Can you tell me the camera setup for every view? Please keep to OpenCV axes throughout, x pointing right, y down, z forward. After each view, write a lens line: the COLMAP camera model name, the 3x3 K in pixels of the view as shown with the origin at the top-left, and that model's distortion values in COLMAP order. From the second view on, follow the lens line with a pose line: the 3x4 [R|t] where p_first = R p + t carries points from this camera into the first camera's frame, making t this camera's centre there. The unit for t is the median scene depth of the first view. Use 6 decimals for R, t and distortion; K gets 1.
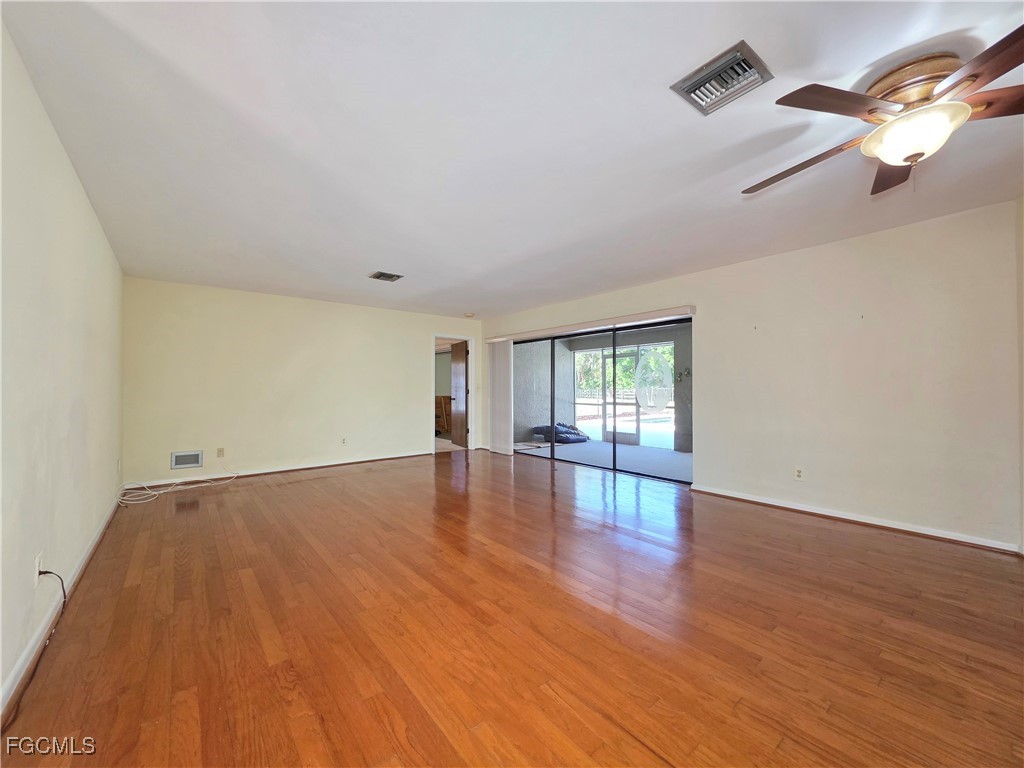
lens RADIAL K [[409.9, 0, 505.0], [0, 409.9, 385.7], [0, 0, 1]] dist [0.001750, 0.000135]
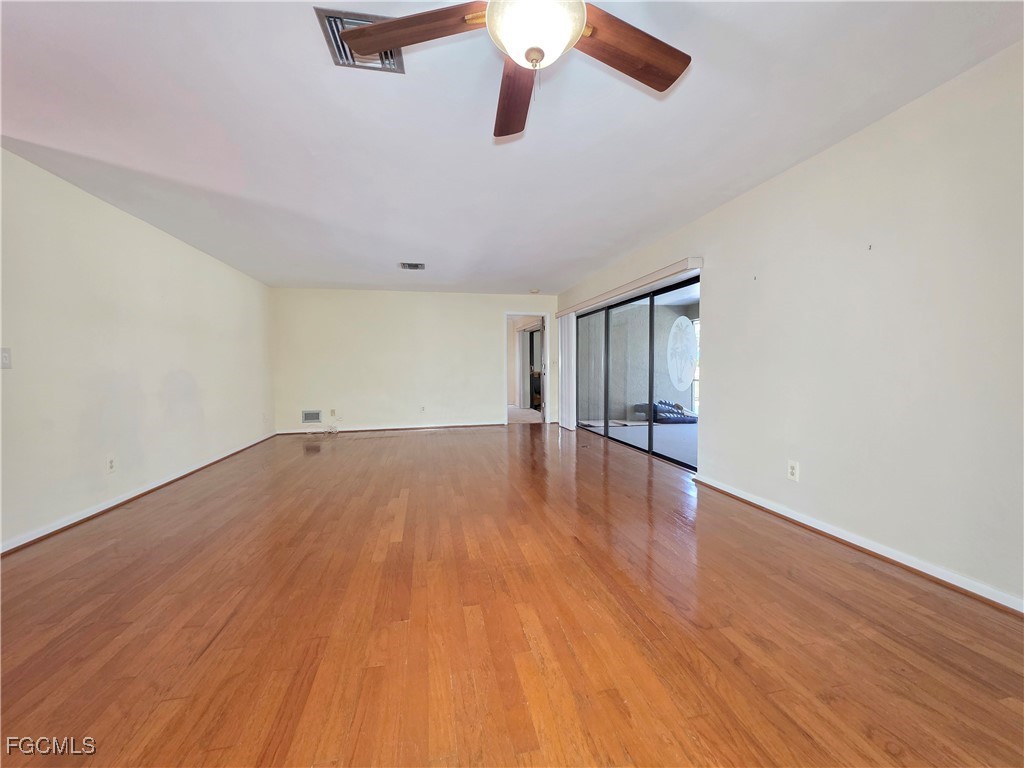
lens RADIAL K [[406.1, 0, 512.0], [0, 406.1, 384.0], [0, 0, 1]] dist [-0.000439, -0.000033]
pose [[0.893485, 0.013064, -0.448903, 0.424113], [0.010108, 0.998739, 0.049185, 0.009938], [0.448979, -0.048484, 0.892226, 0.080371]]
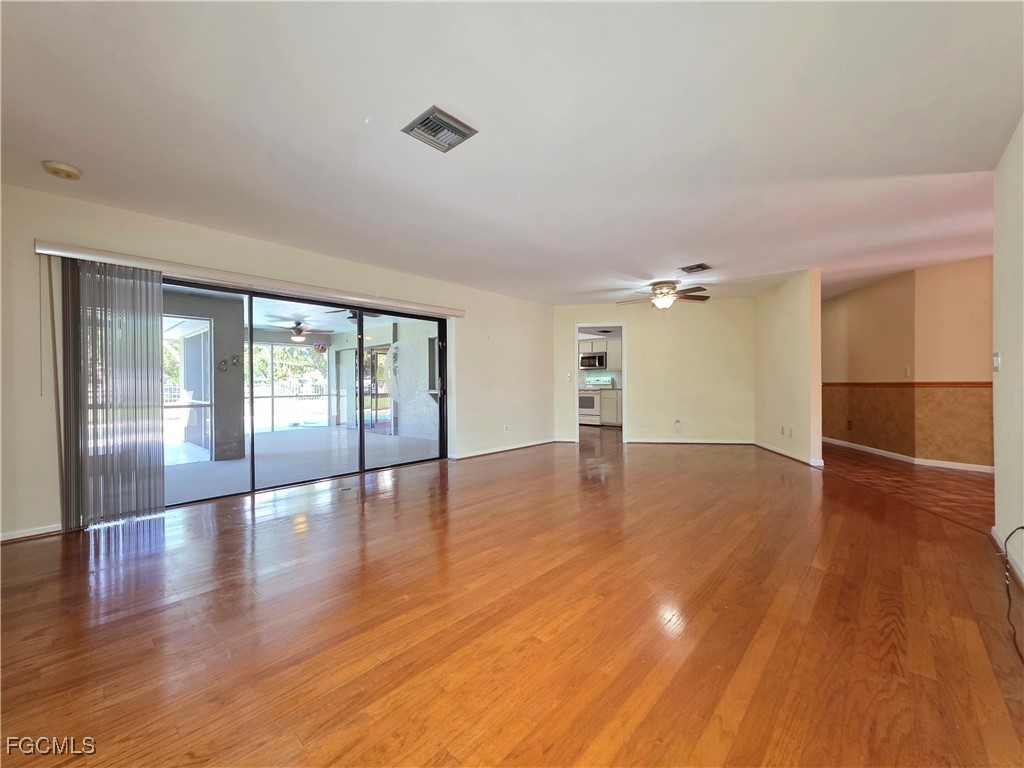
lens RADIAL K [[409.9, 0, 505.0], [0, 409.9, 385.7], [0, 0, 1]] dist [0.001750, 0.000135]
pose [[-0.143662, -0.003360, 0.989621, -0.711688], [-0.000282, 0.999994, 0.003354, 0.020077], [-0.989627, 0.000203, -0.143662, 0.902294]]
